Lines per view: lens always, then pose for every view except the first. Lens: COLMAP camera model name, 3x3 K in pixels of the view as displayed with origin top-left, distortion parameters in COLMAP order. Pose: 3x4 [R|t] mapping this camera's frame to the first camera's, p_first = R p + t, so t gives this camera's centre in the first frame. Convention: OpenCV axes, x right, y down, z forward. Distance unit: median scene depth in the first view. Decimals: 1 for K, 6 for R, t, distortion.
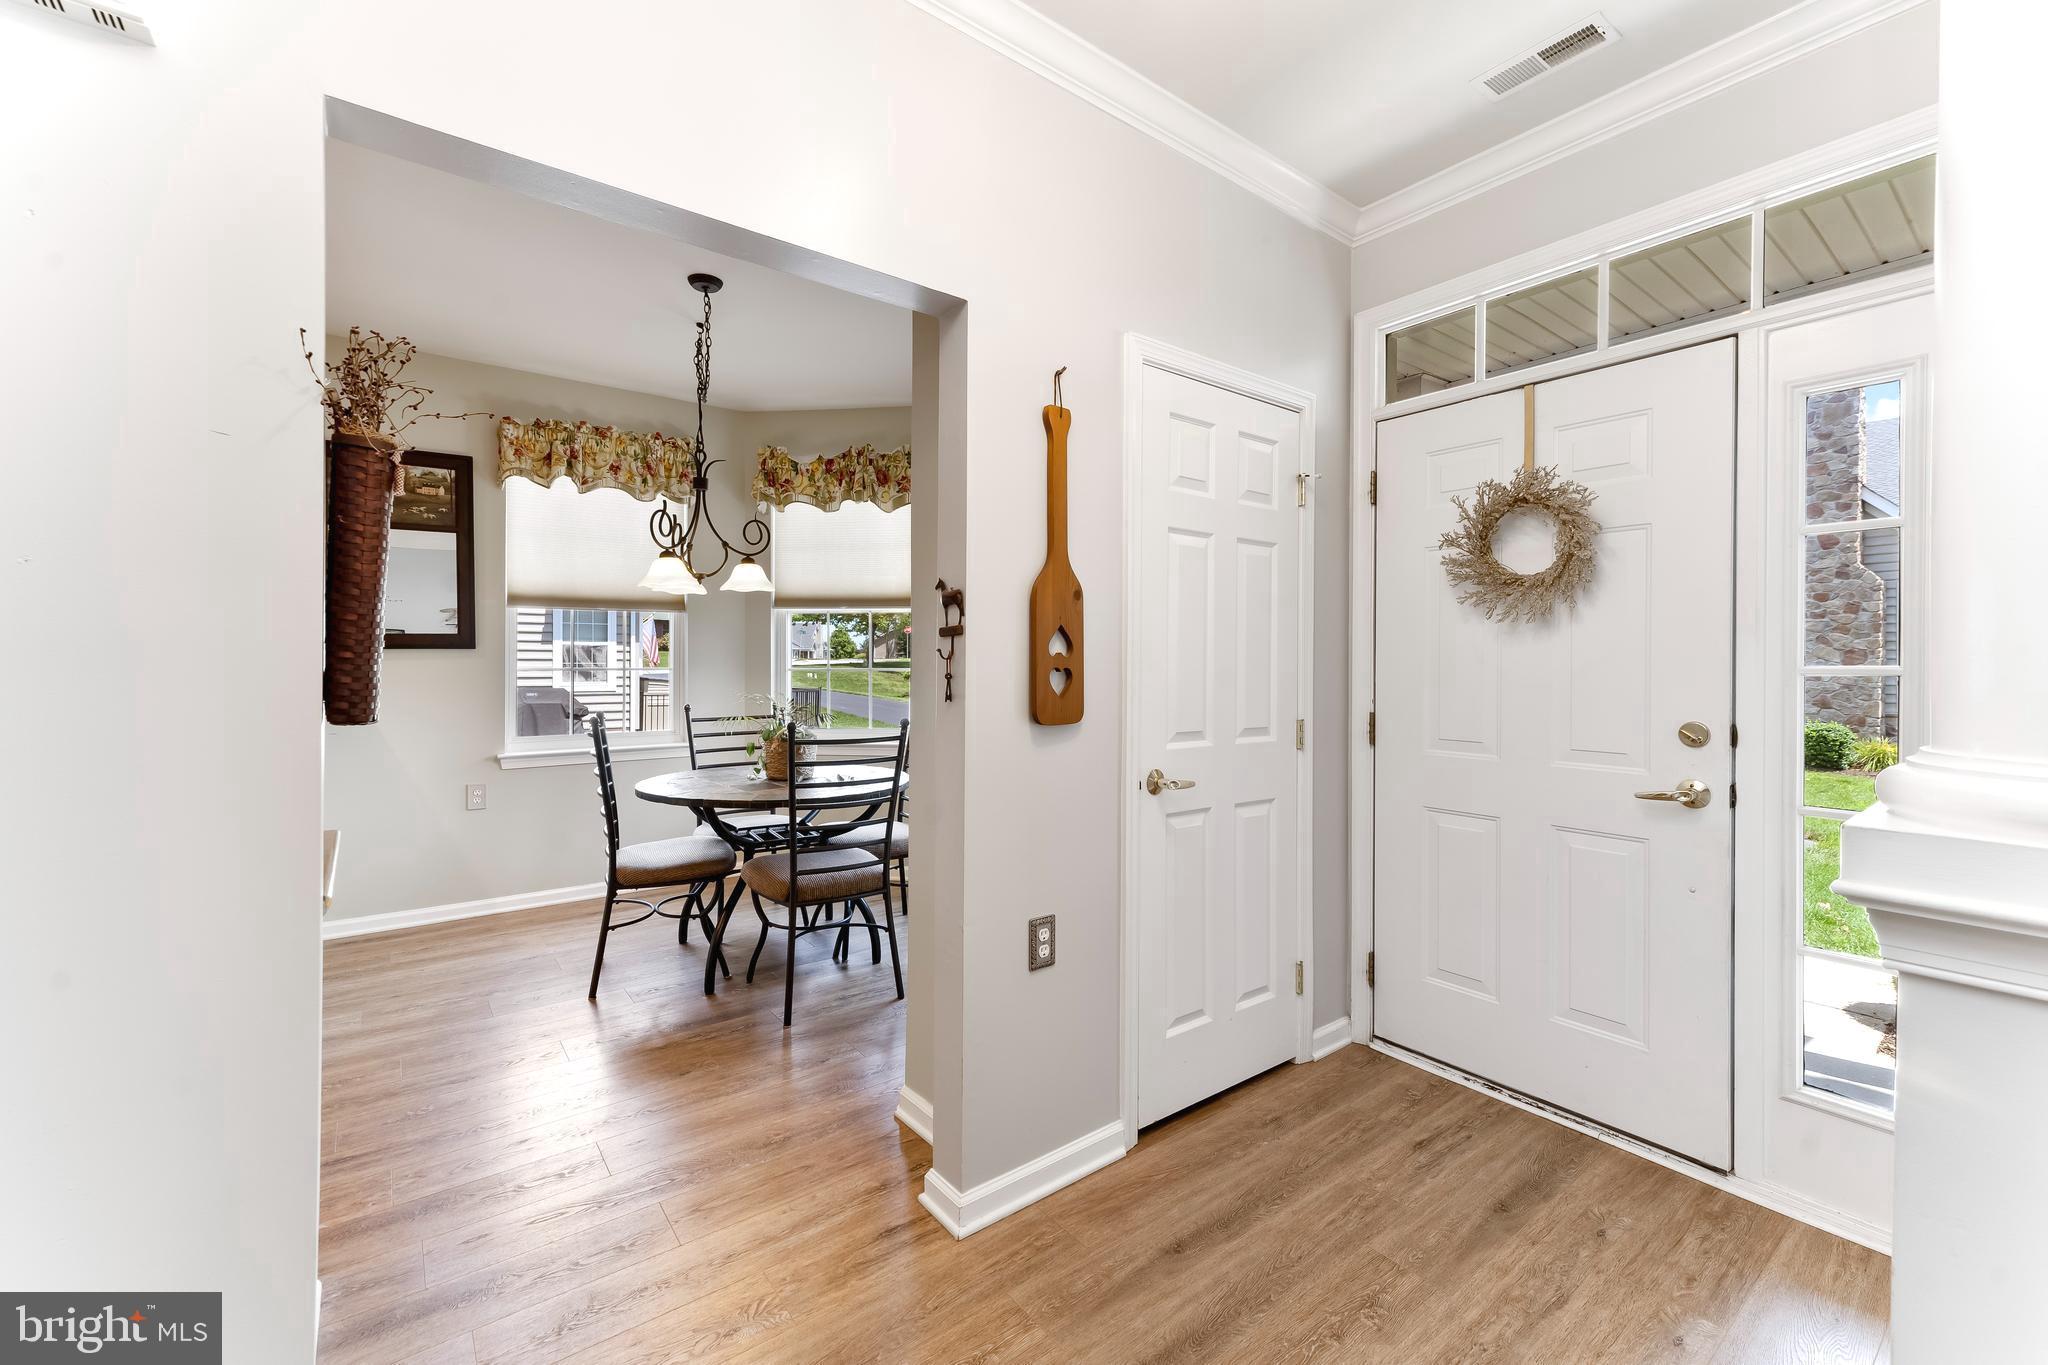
lens RADIAL K [[817.0, 0, 1007.2], [0, 817.0, 651.9], [0, 0, 1]] dist [0.002298, -0.000116]
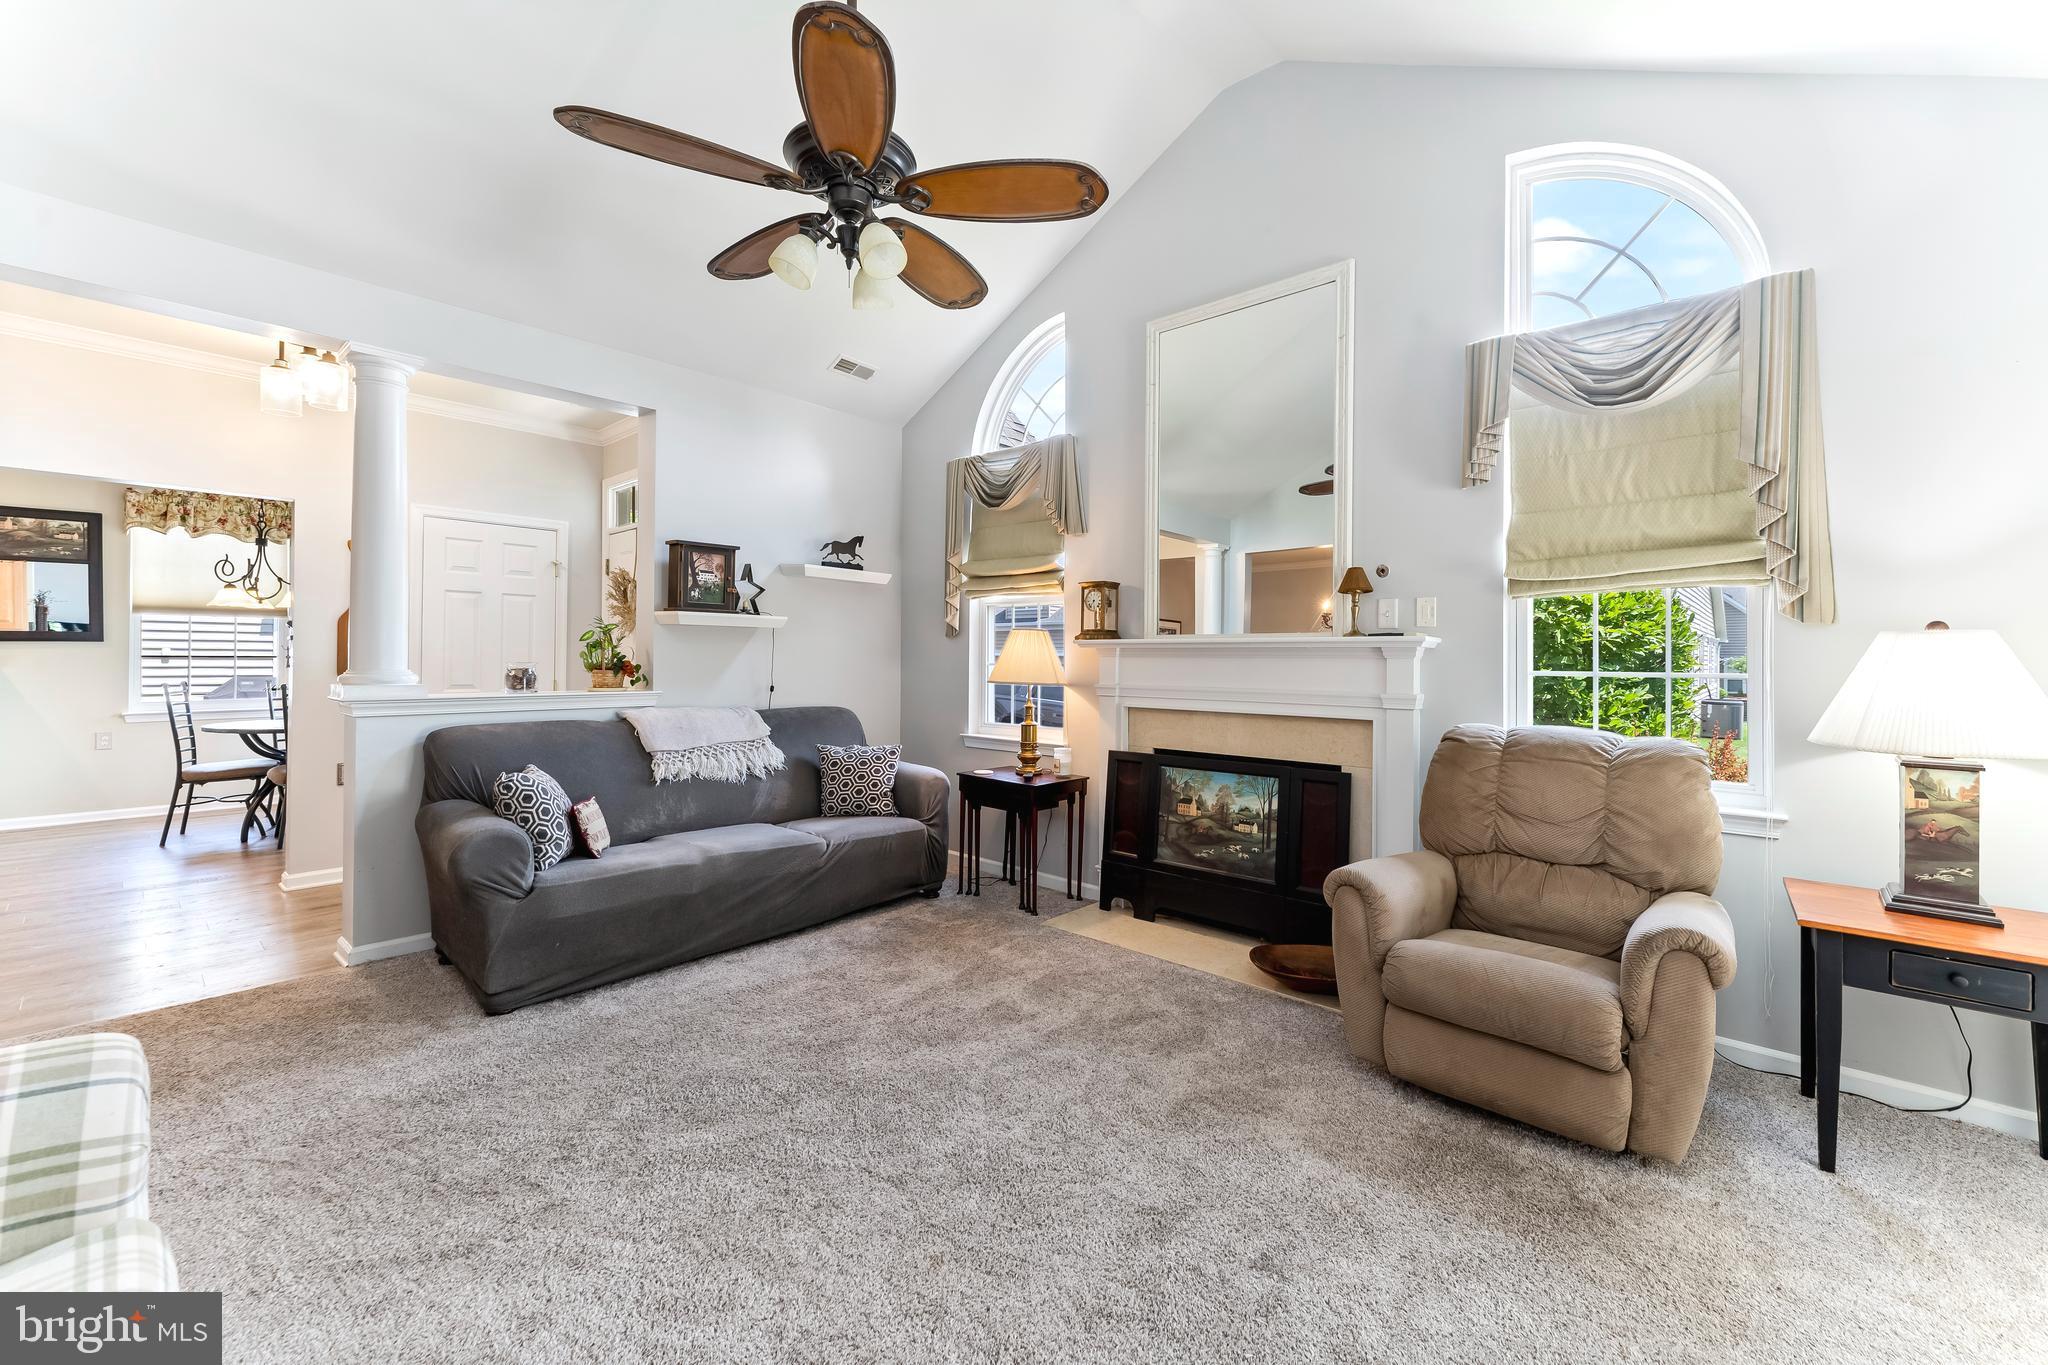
lens RADIAL K [[817.0, 0, 1033.6], [0, 817.0, 649.3], [0, 0, 1]] dist [0.002298, -0.000116]
pose [[0.980650, 0.008576, 0.195579, 0.704734], [-0.008893, 0.999960, 0.000741, -0.005116], [-0.195565, -0.002466, 0.980688, -0.780626]]
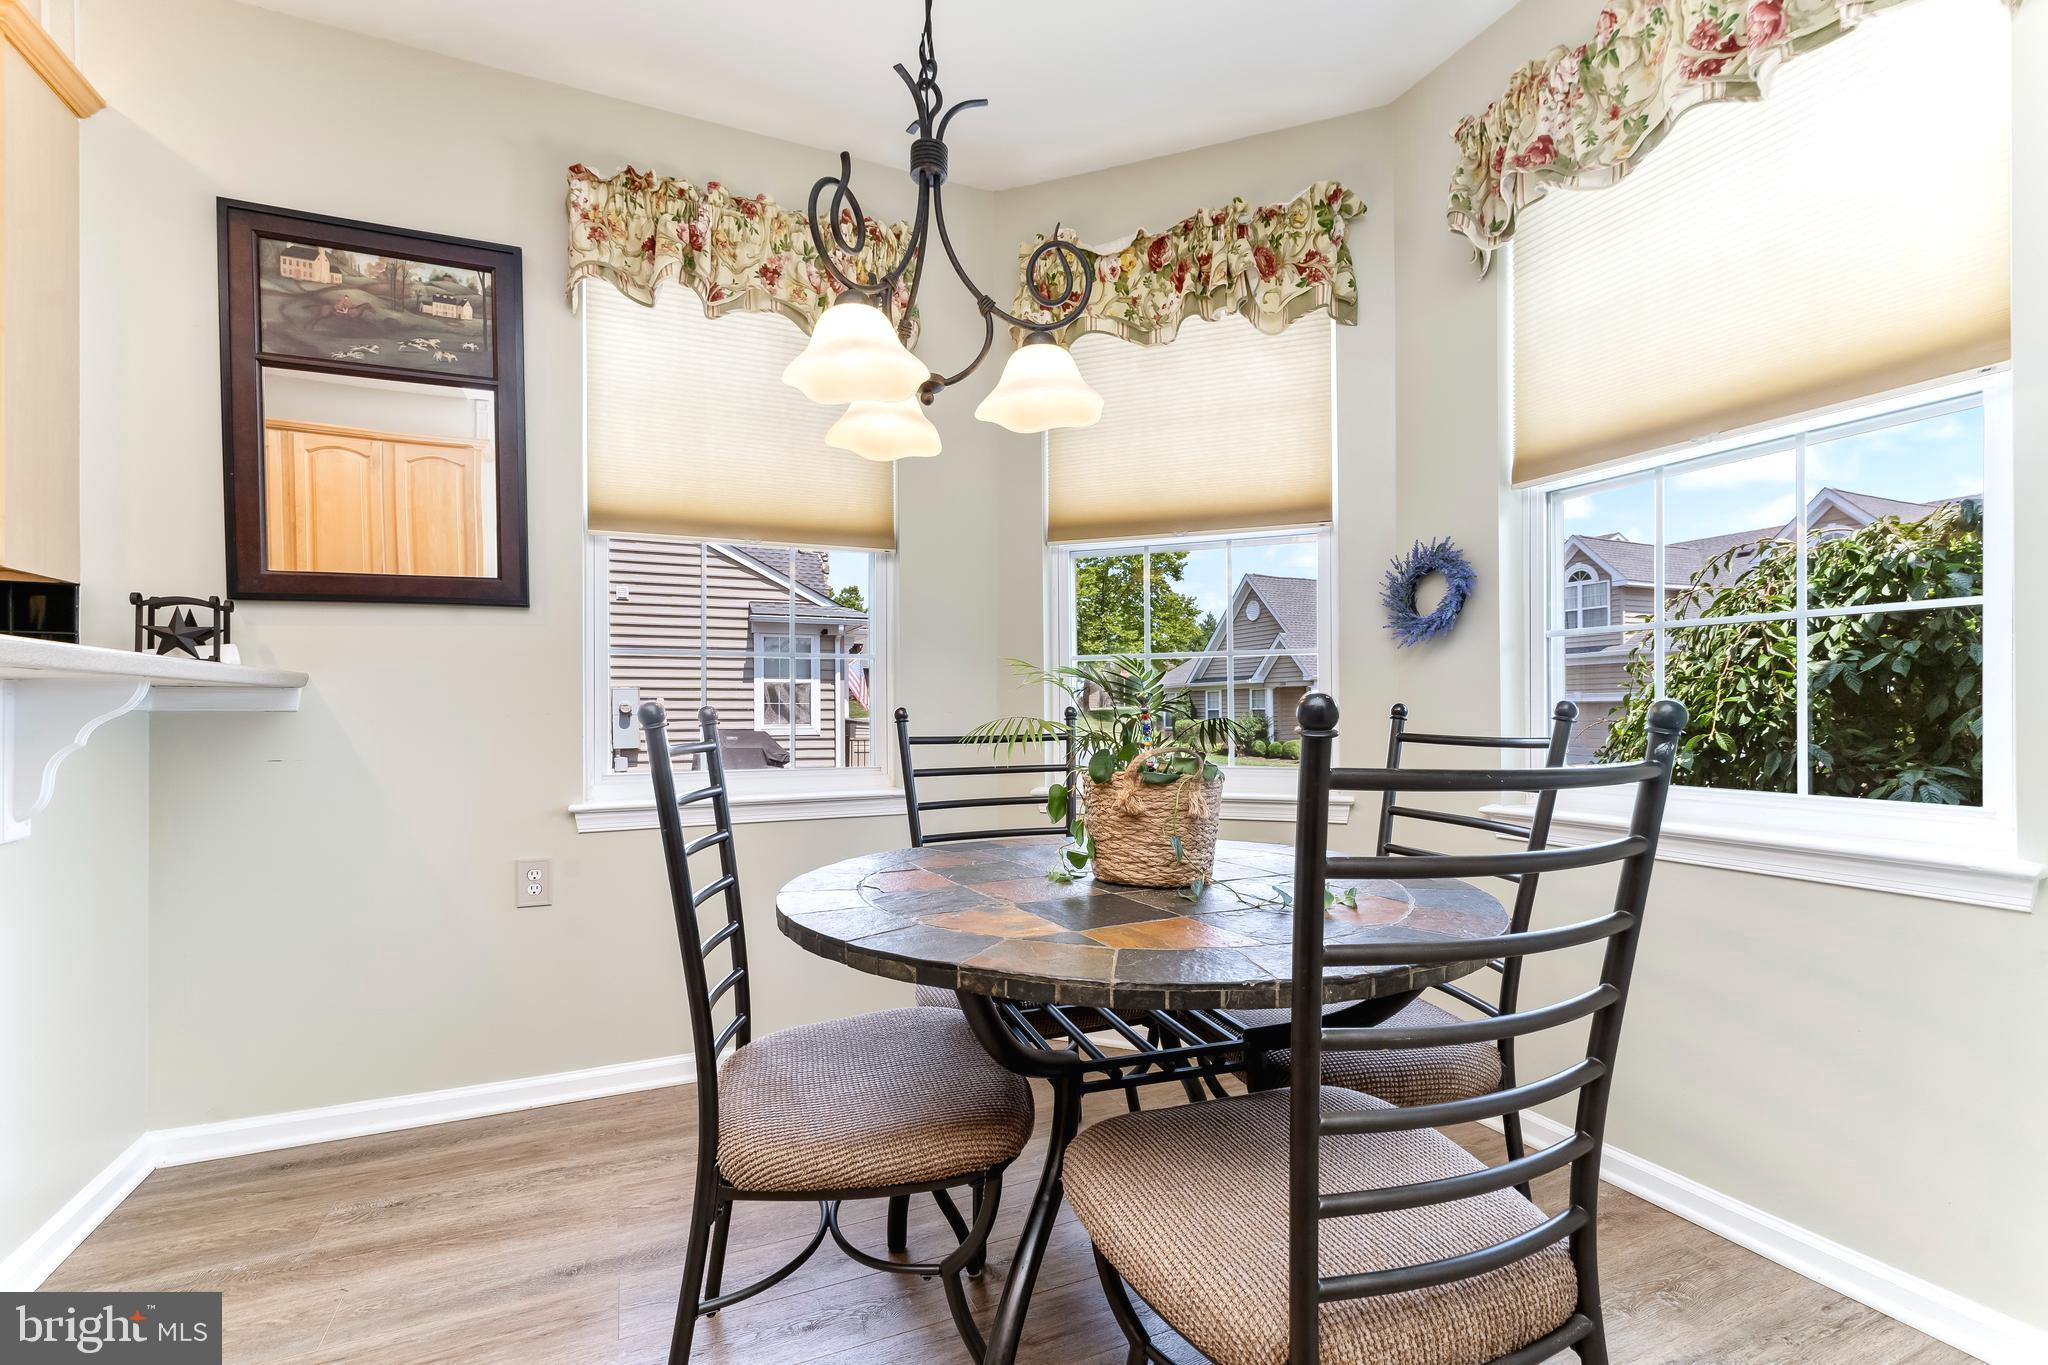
lens RADIAL K [[881.8, 0, 1022.8], [0, 881.8, 696.4], [0, 0, 1]] dist [-0.005003, -0.000340]
pose [[0.973752, -0.011062, -0.227342, -0.197641], [0.009523, 0.999924, -0.007862, 0.060563], [0.227412, 0.005491, 0.973783, 0.495301]]
